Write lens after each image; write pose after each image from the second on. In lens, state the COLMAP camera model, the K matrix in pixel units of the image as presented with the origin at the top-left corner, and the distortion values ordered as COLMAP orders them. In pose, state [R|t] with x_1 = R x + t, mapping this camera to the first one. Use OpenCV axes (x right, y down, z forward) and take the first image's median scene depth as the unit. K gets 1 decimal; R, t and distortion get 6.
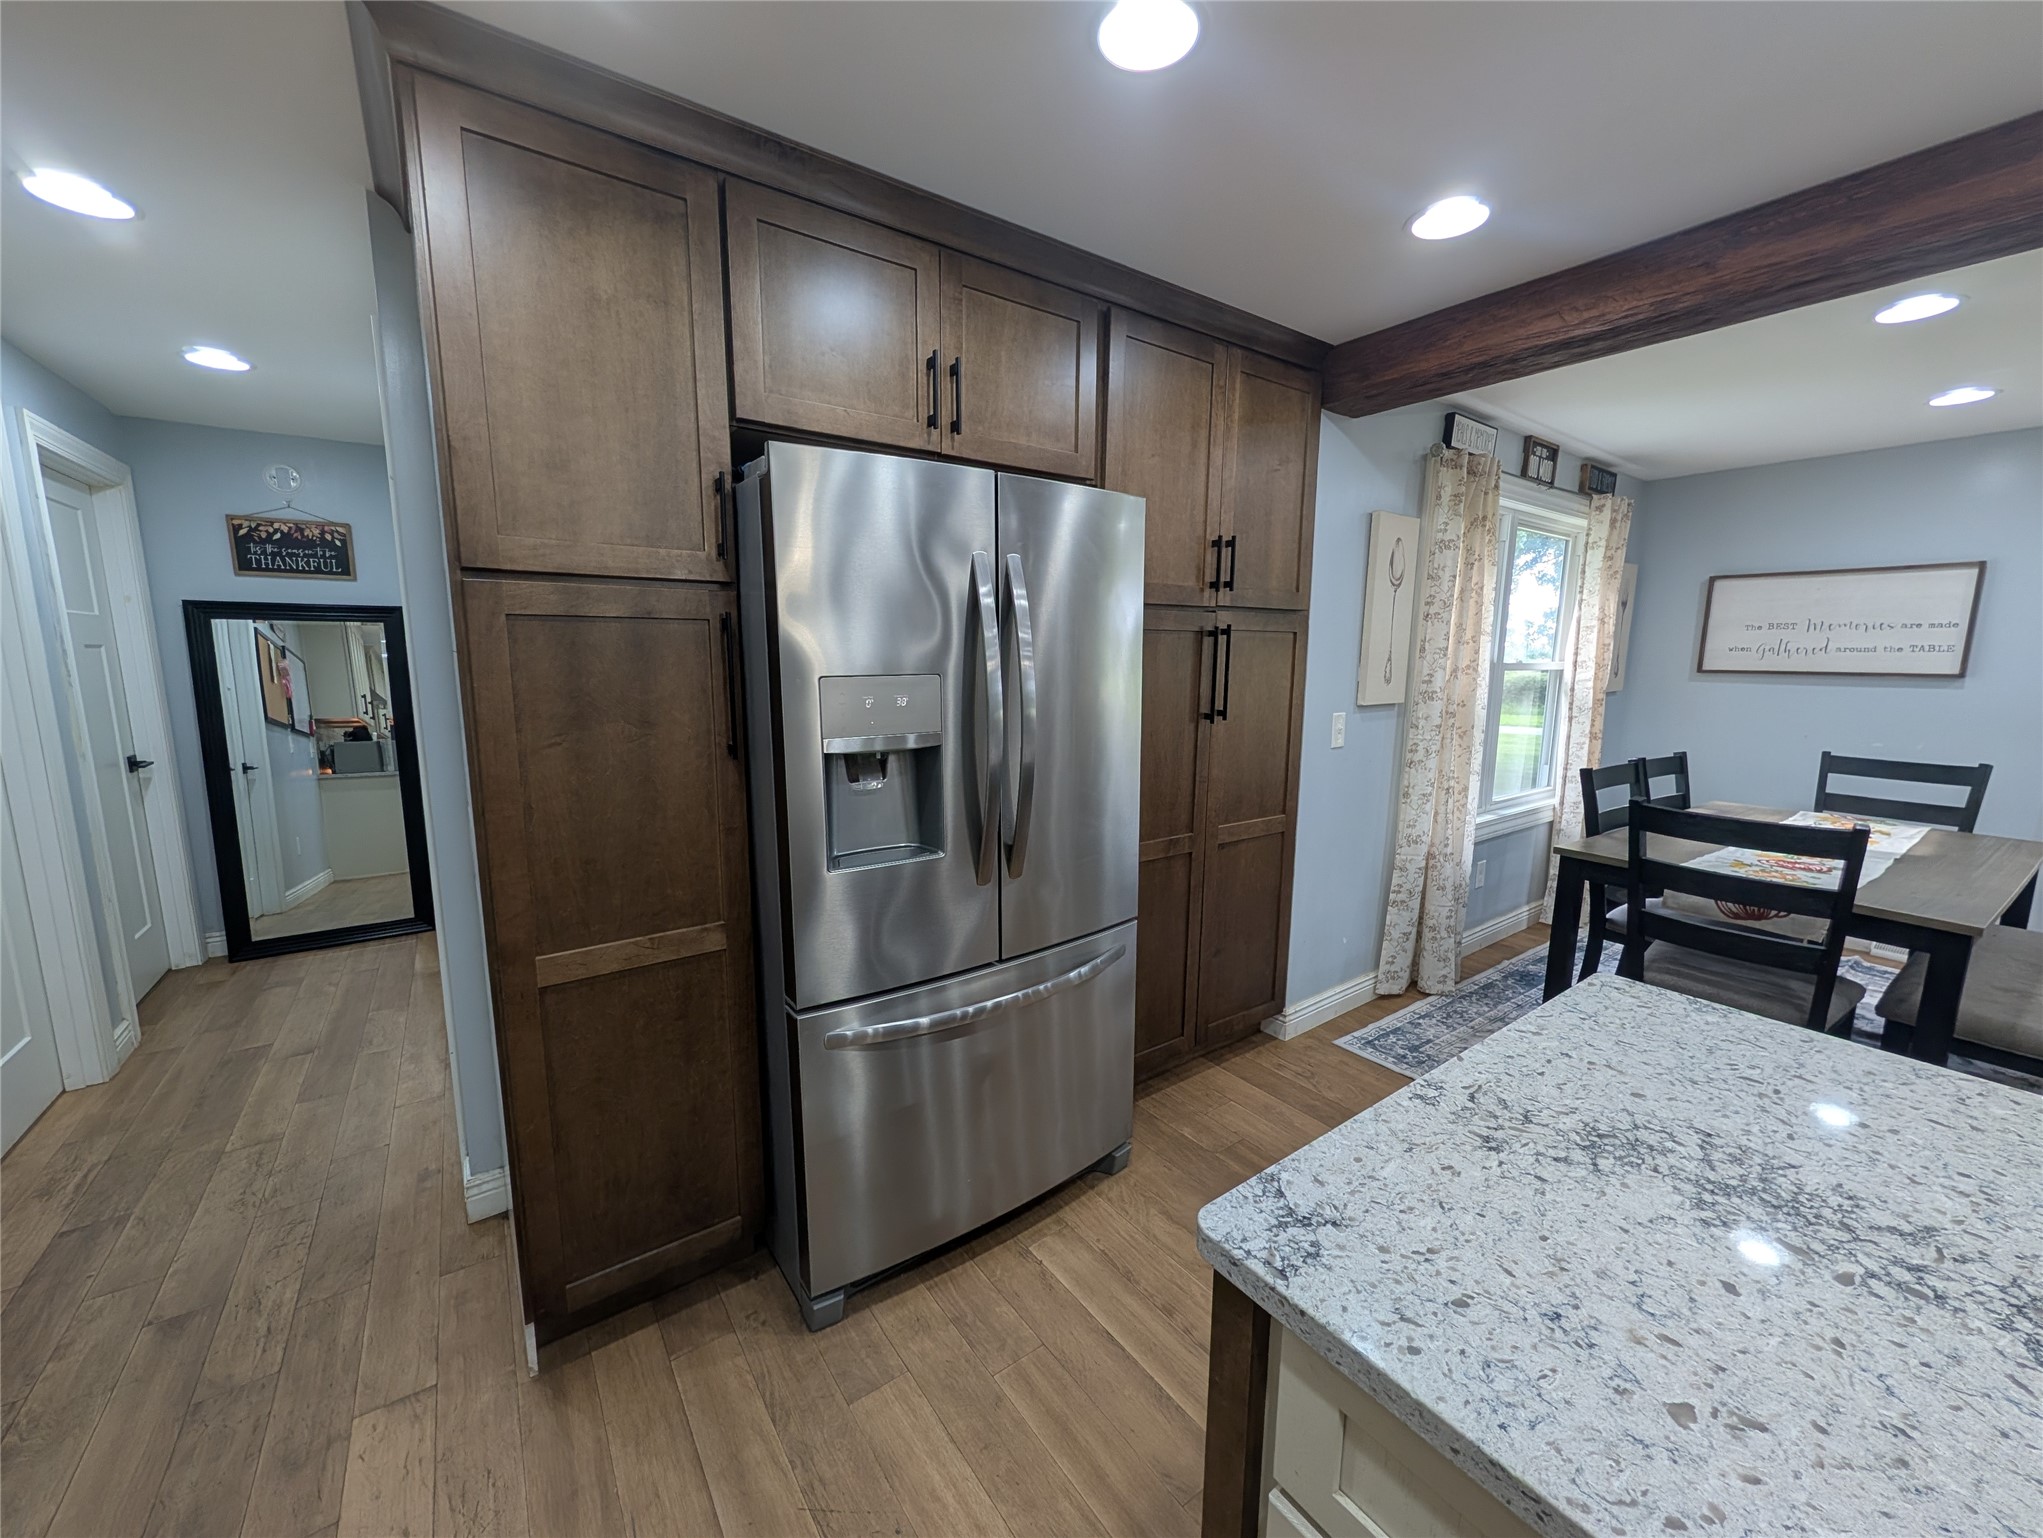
lens RADIAL K [[784.9, 0, 1025.4], [0, 784.9, 770.0], [0, 0, 1]] dist [0.000907, -0.000291]
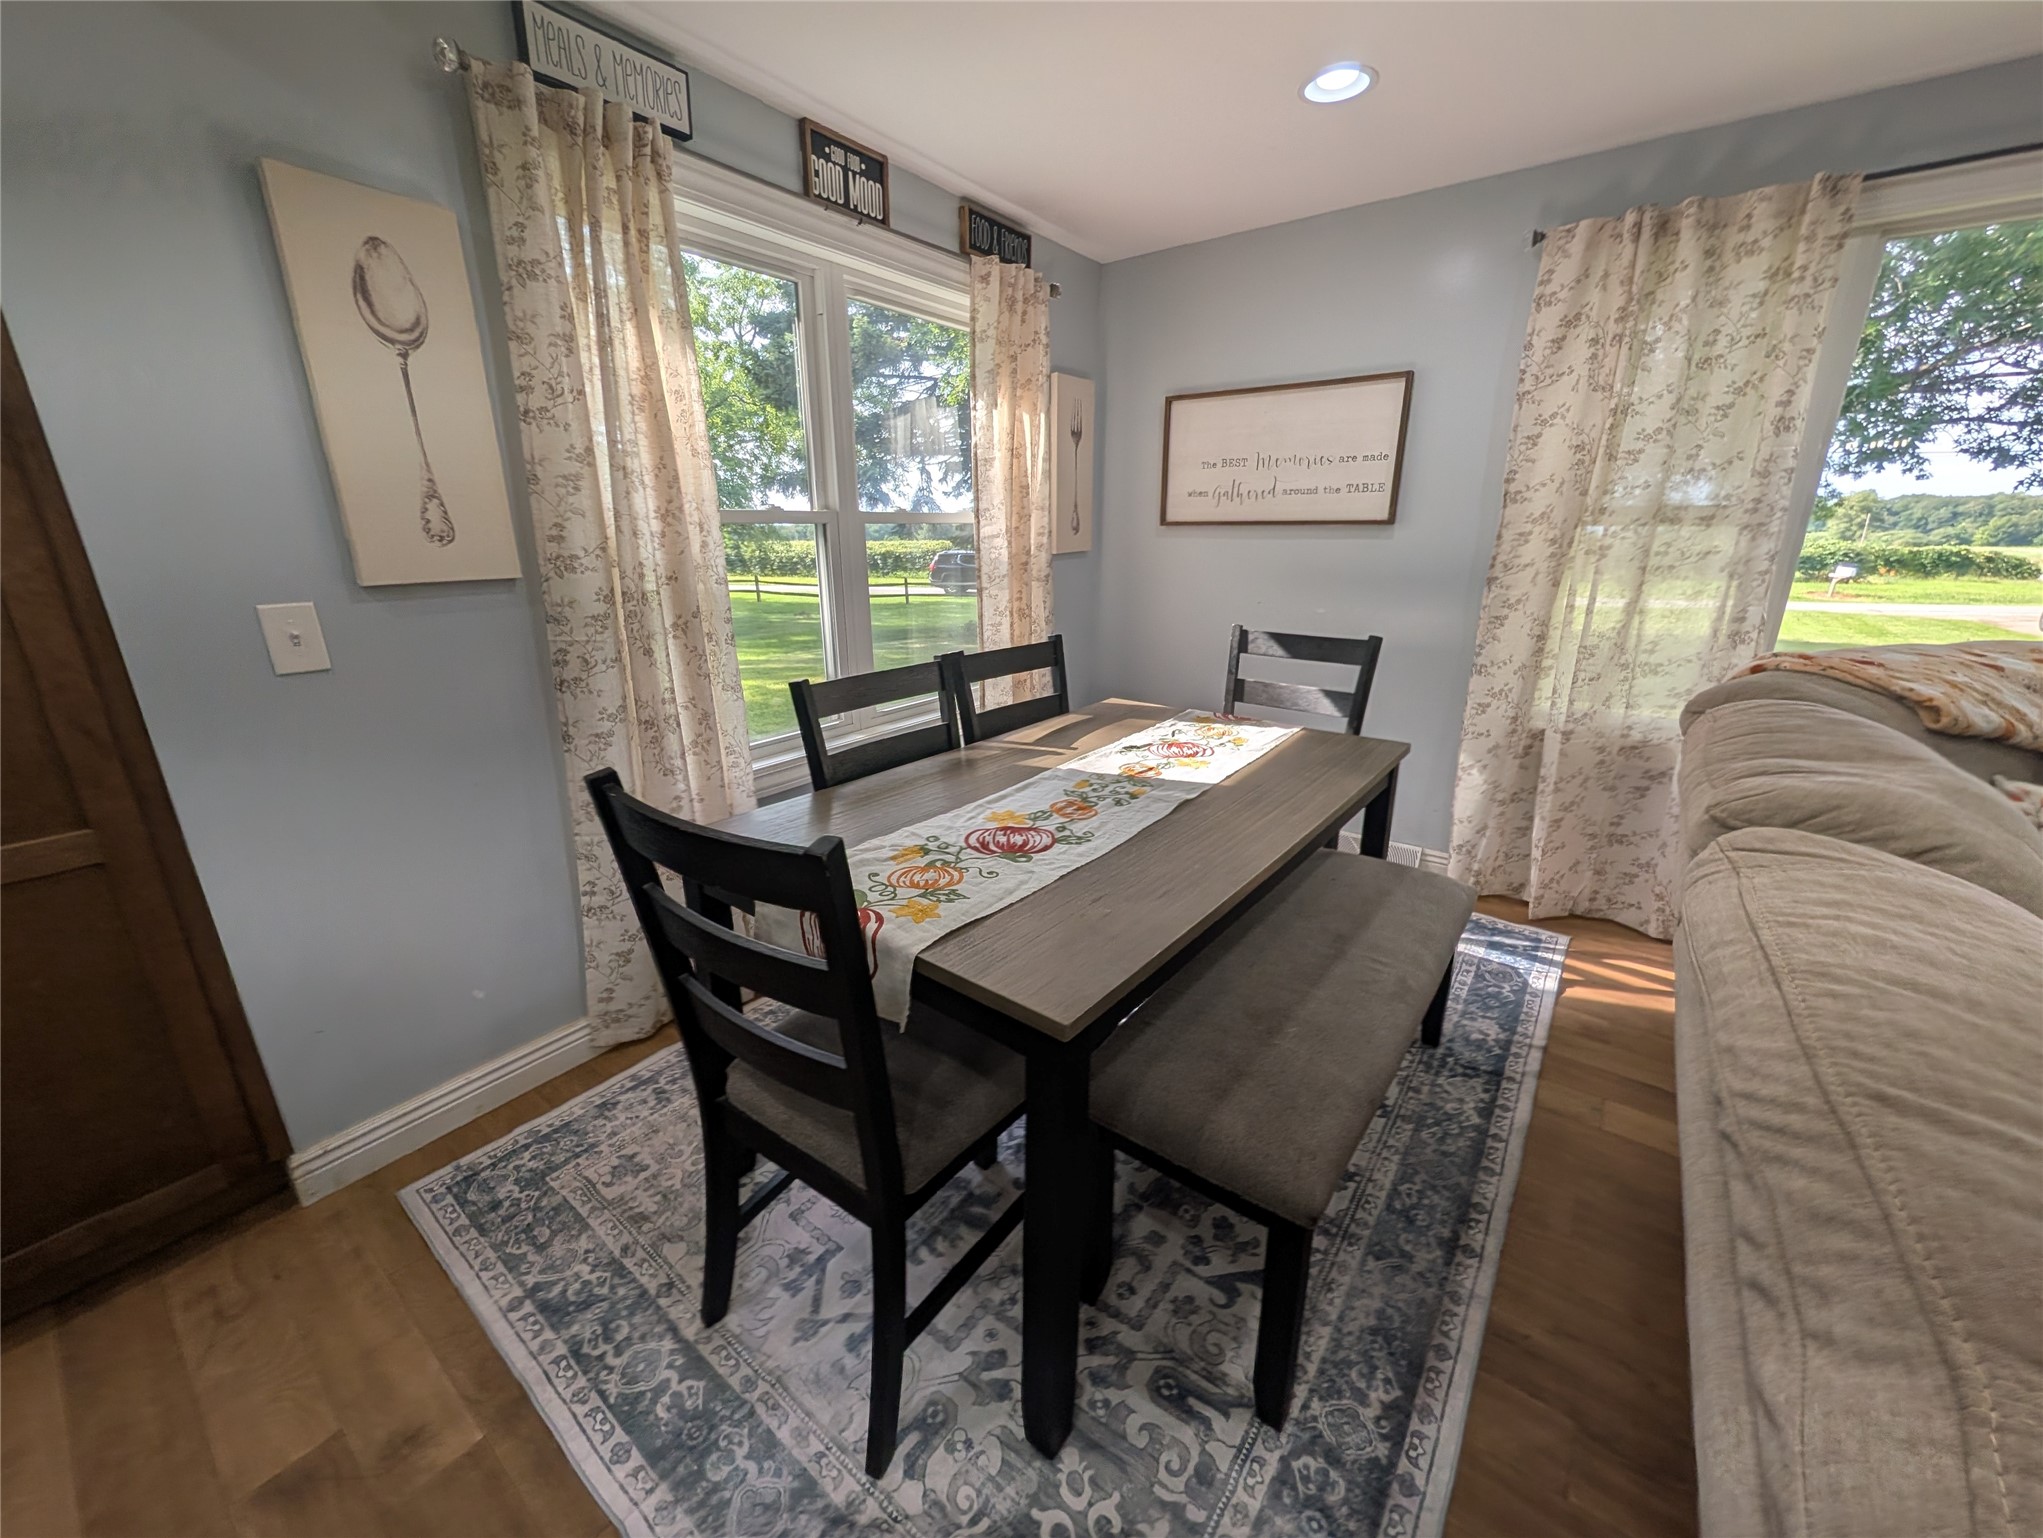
lens RADIAL K [[784.9, 0, 1011.2], [0, 784.9, 763.1], [0, 0, 1]] dist [0.000907, -0.000291]
pose [[0.955686, -0.096710, 0.278051, 0.596901], [0.054652, 0.986366, 0.155227, -0.021393], [-0.289272, -0.133153, 0.947941, 0.323509]]
